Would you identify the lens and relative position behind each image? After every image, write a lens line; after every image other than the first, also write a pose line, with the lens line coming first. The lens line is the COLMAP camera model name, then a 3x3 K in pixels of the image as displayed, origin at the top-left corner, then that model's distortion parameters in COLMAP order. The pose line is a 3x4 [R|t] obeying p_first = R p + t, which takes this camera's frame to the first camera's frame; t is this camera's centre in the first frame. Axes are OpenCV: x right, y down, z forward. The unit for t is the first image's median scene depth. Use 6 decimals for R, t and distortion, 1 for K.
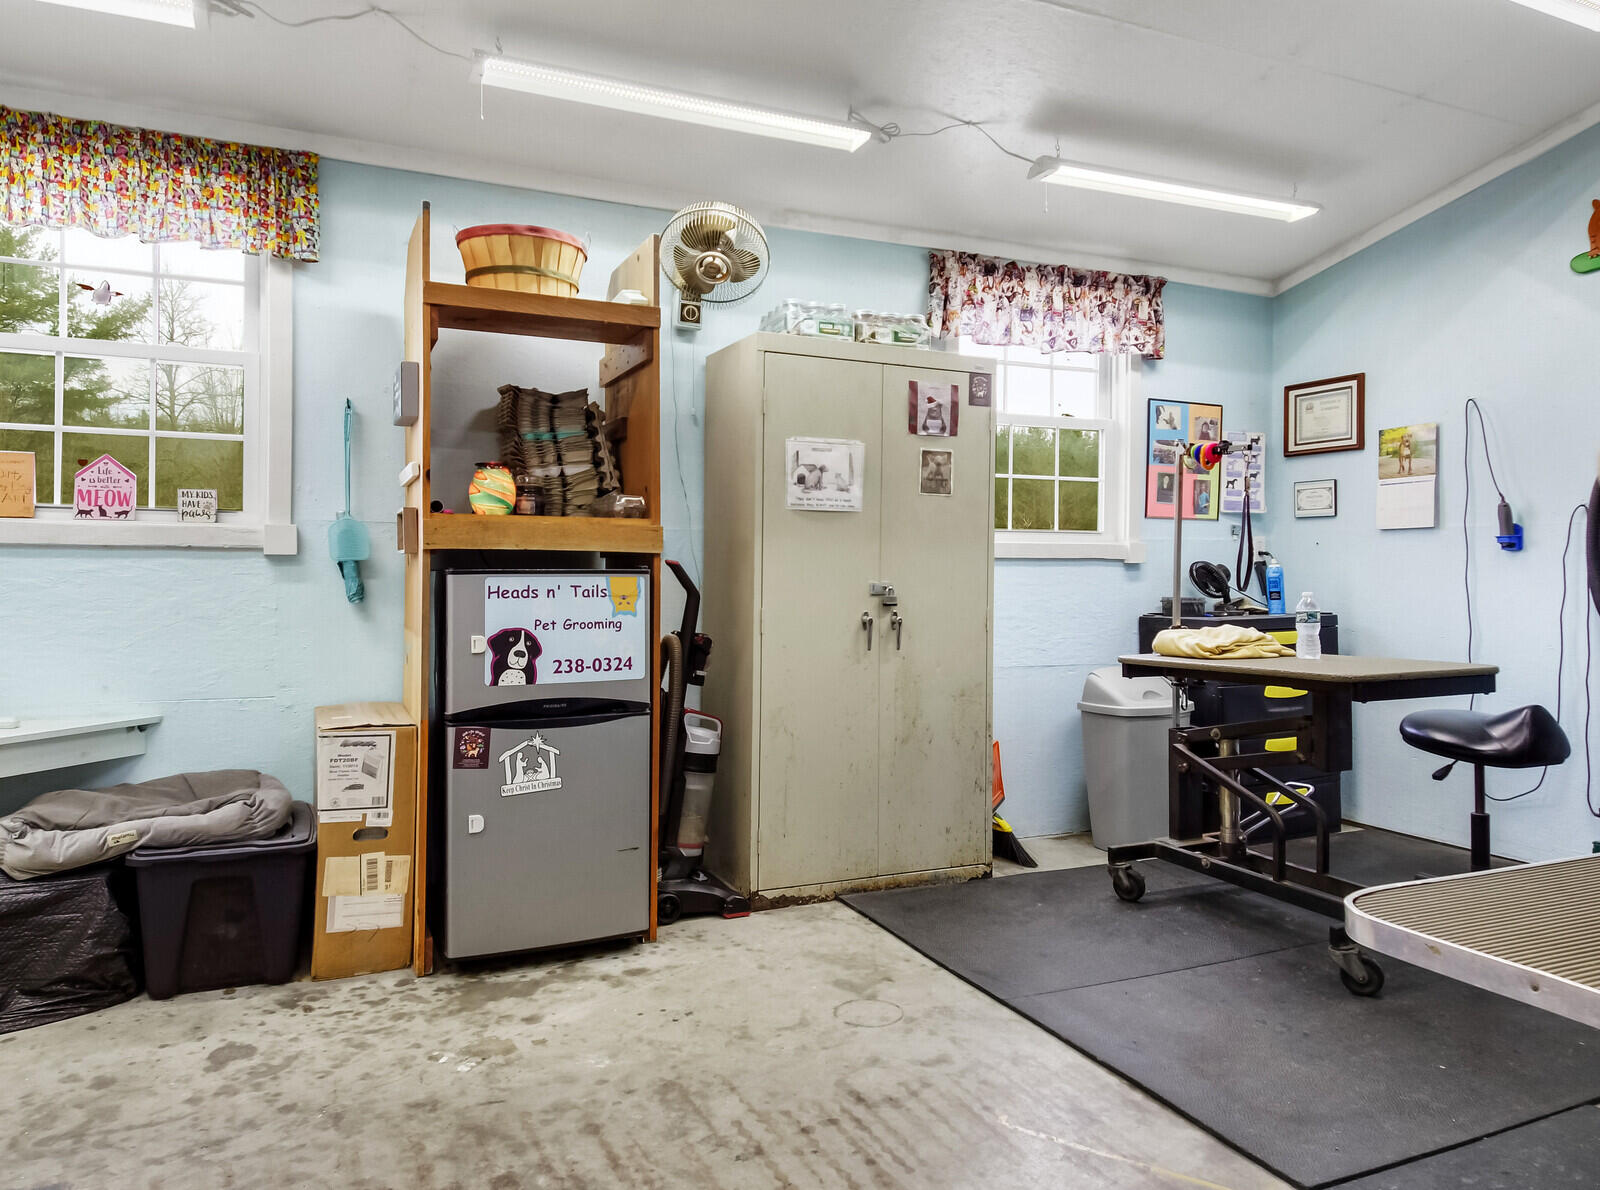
lens RADIAL K [[1129.7, 0, 799.0], [0, 1129.7, 593.2], [0, 0, 1]] dist [0.008524, -0.000352]
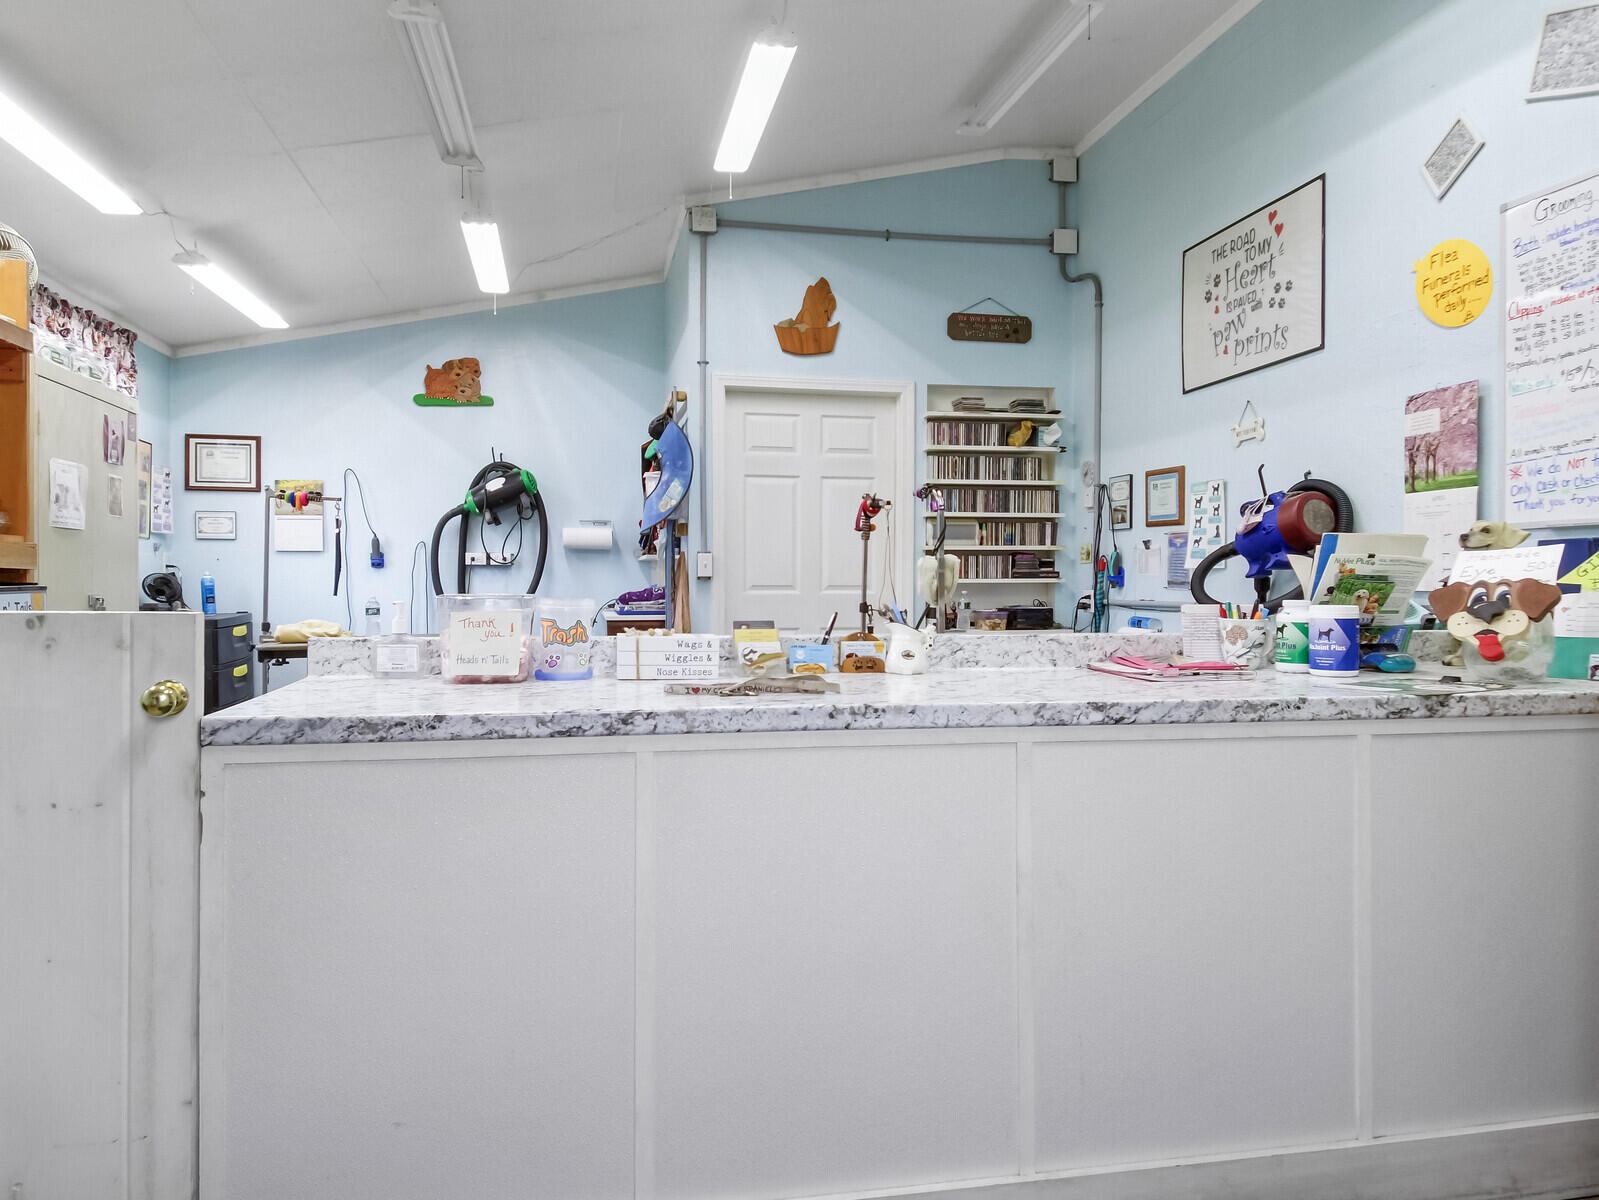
lens RADIAL K [[1129.0, 0, 798.5], [0, 1129.0, 591.8], [0, 0, 1]] dist [0.008524, -0.000352]
pose [[0.226697, -0.013042, 0.973878, -0.684820], [0.016357, 0.999820, 0.009582, -0.008821], [-0.973828, 0.013758, 0.226869, 0.058493]]
